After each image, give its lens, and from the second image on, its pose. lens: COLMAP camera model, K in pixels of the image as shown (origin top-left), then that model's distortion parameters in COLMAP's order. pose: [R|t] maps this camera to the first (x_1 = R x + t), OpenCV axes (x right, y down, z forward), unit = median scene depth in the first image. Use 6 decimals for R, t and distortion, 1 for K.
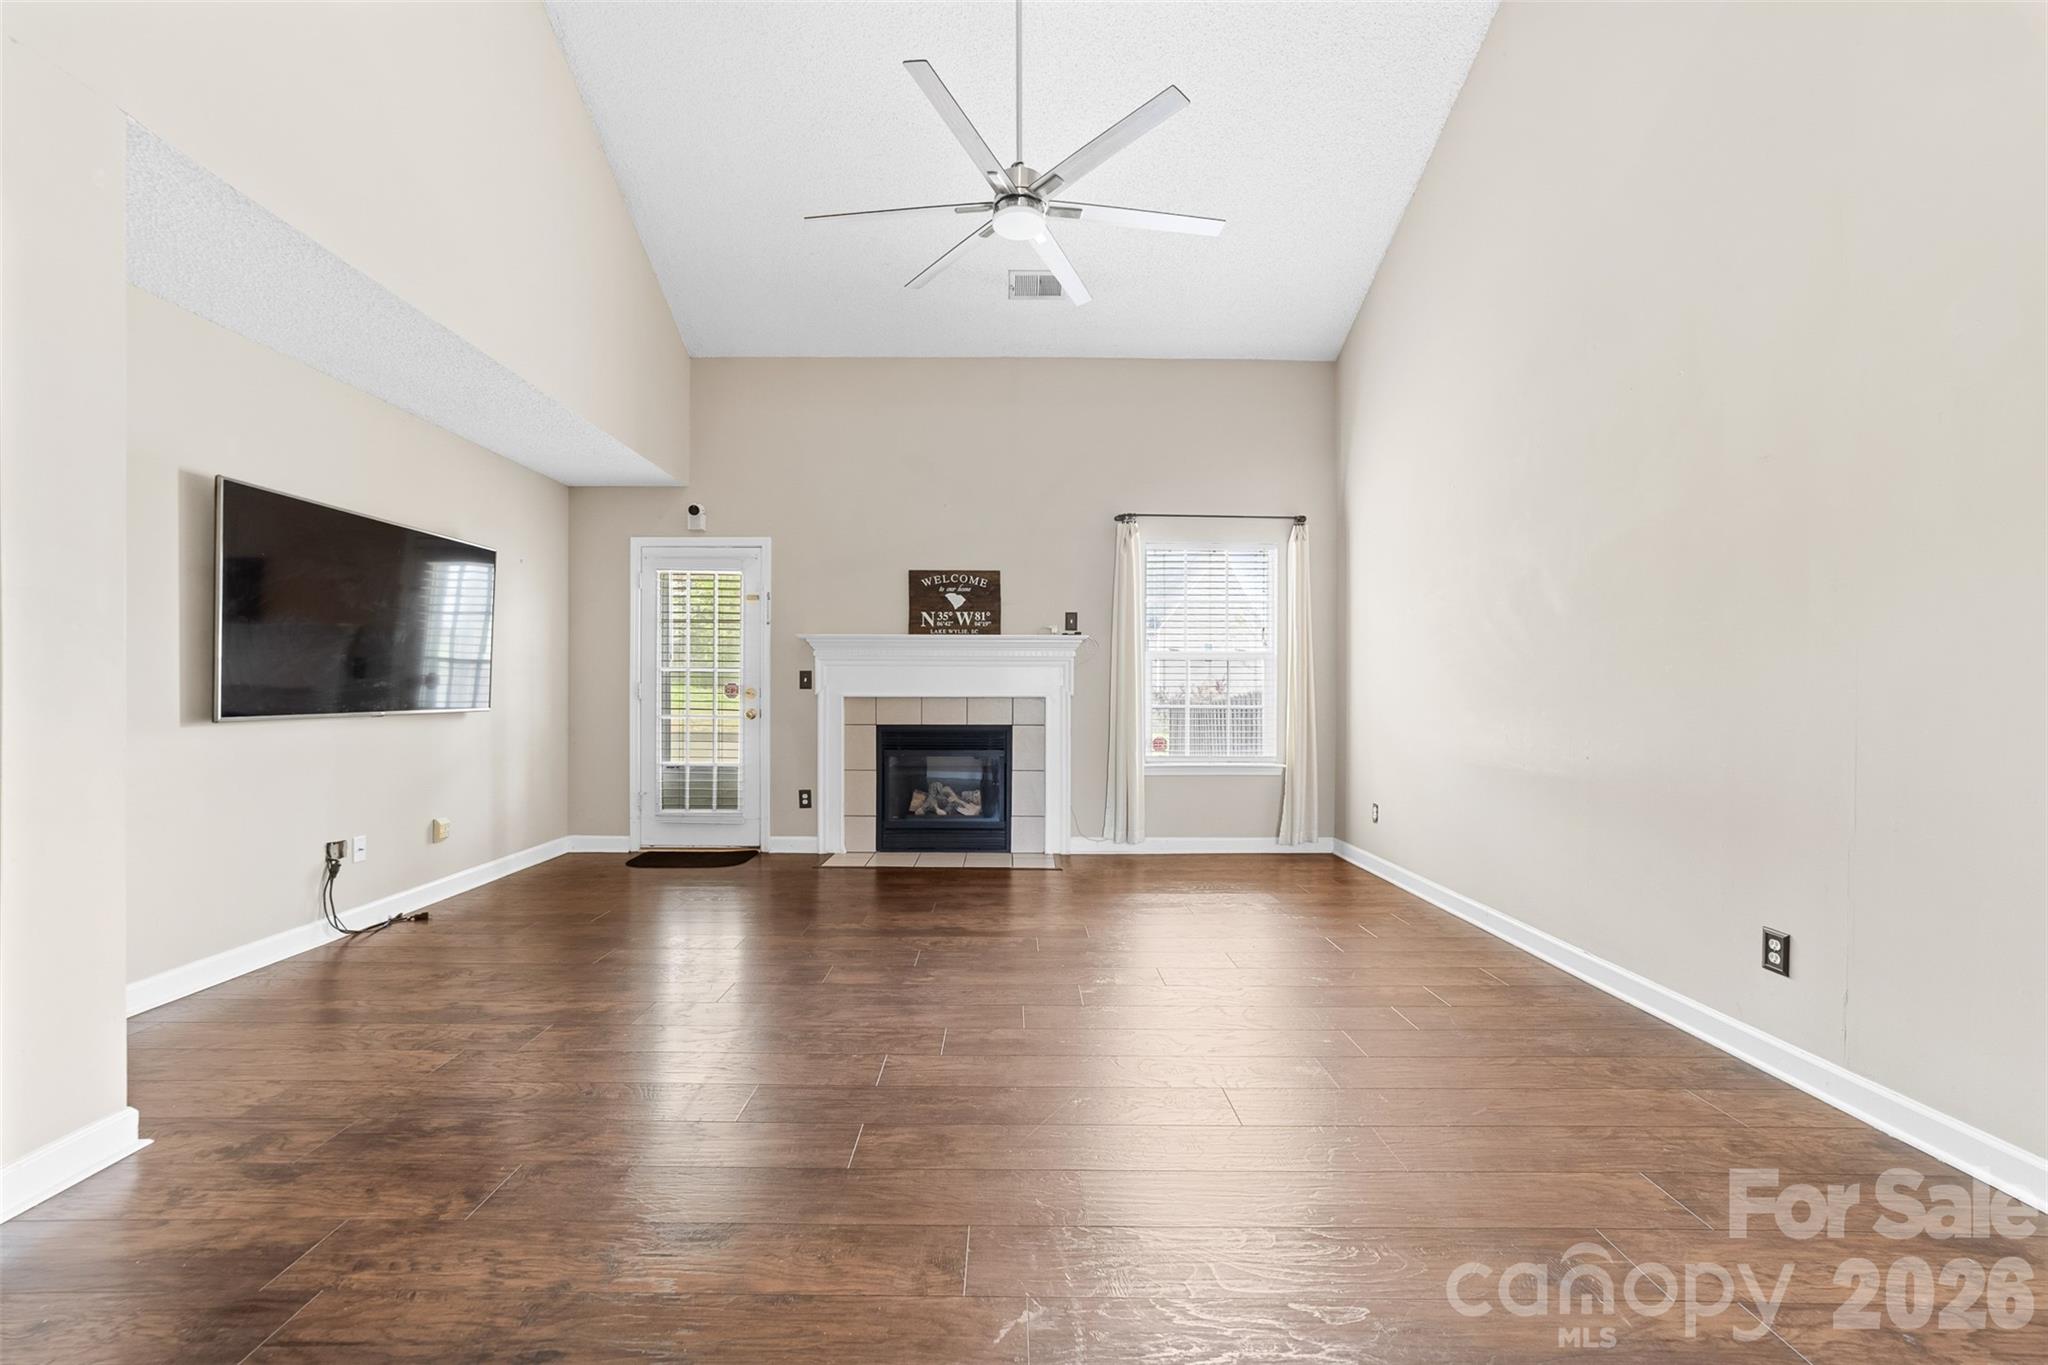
lens RADIAL K [[813.8, 0, 997.7], [0, 813.8, 698.9], [0, 0, 1]] dist [-0.001314, 0.009606]
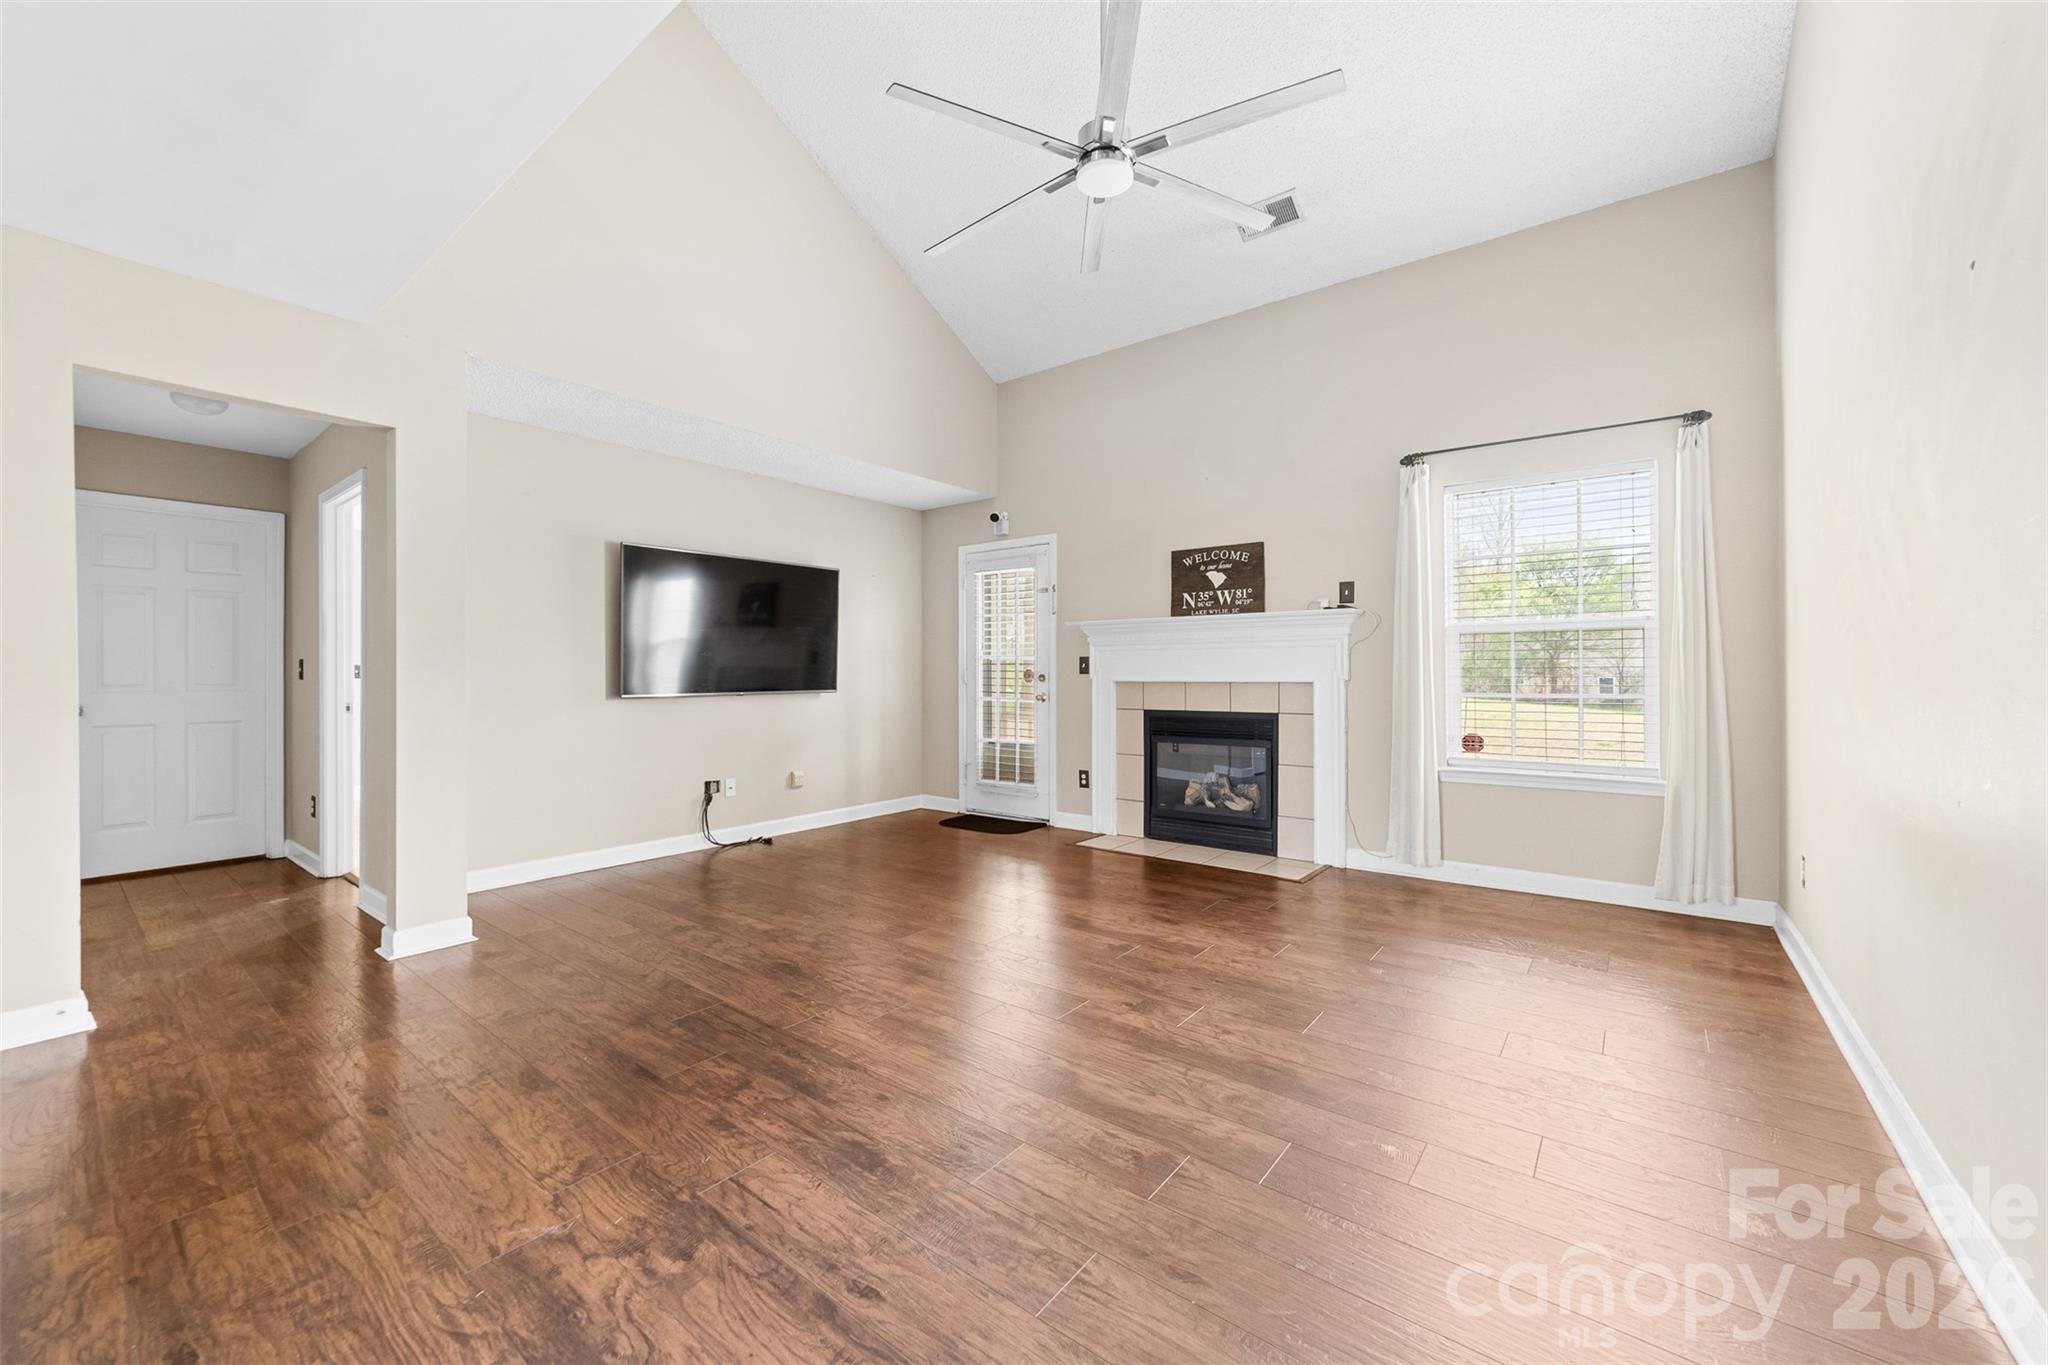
lens RADIAL K [[796.3, 0, 1013.8], [0, 796.3, 676.5], [0, 0, 1]] dist [-0.001661, 0.000035]
pose [[0.790368, -0.003772, -0.612620, 0.323871], [-0.001342, 0.999968, -0.007887, -0.000945], [0.612630, 0.007056, 0.790338, 0.135440]]
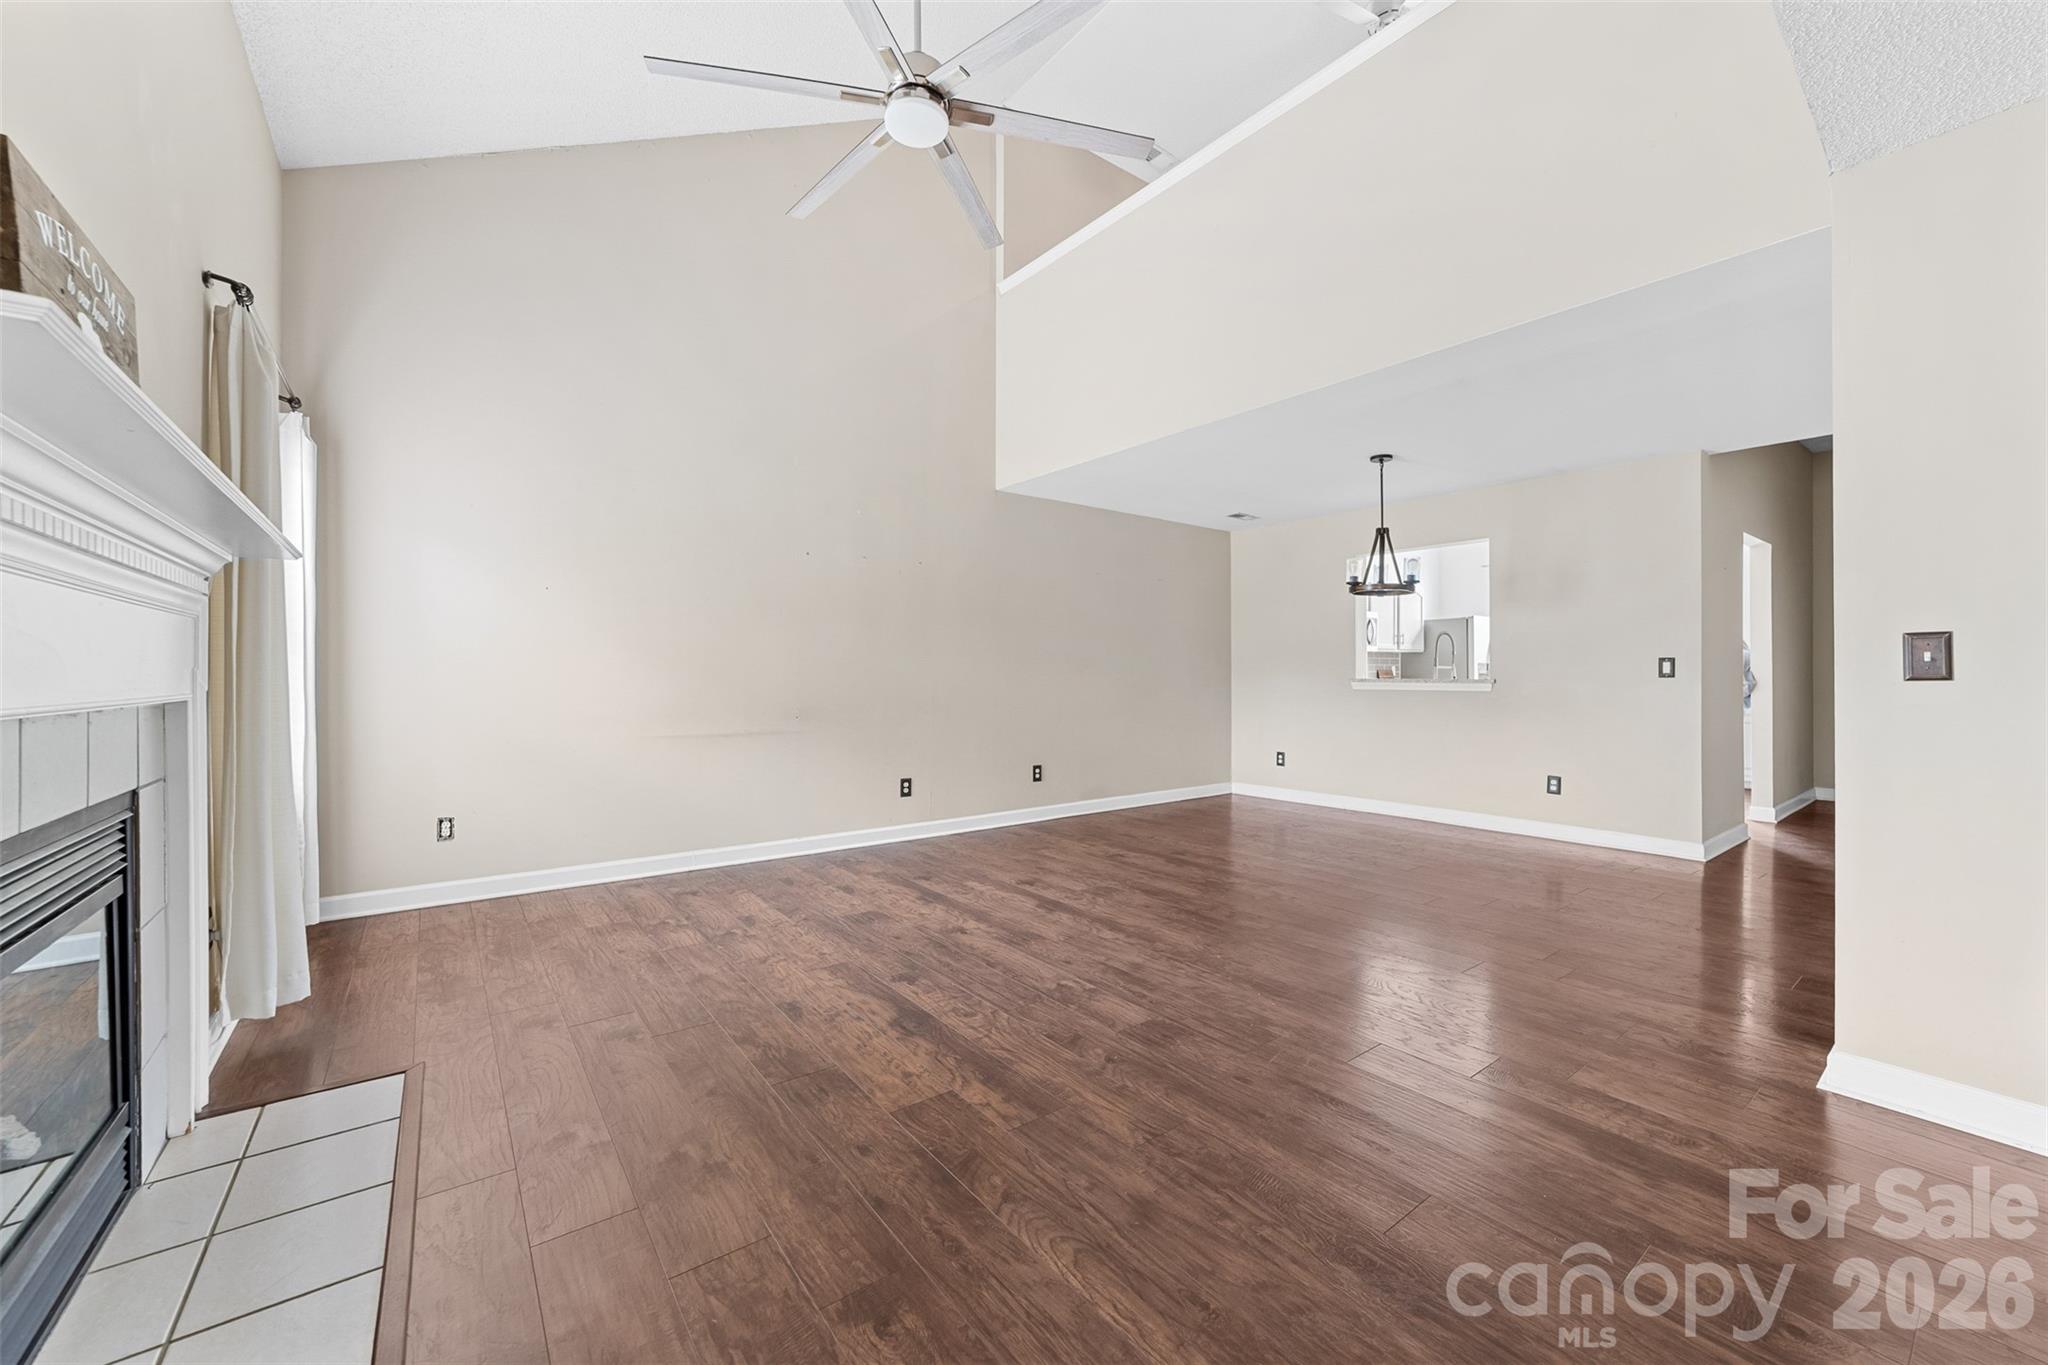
lens RADIAL K [[796.3, 0, 1013.8], [0, 796.3, 676.5], [0, 0, 1]] dist [-0.001661, 0.000035]
pose [[-0.611973, -0.004368, 0.790866, -0.445316], [0.006192, 0.999928, 0.010313, -0.012500], [-0.790854, 0.011208, -0.611902, 0.921912]]
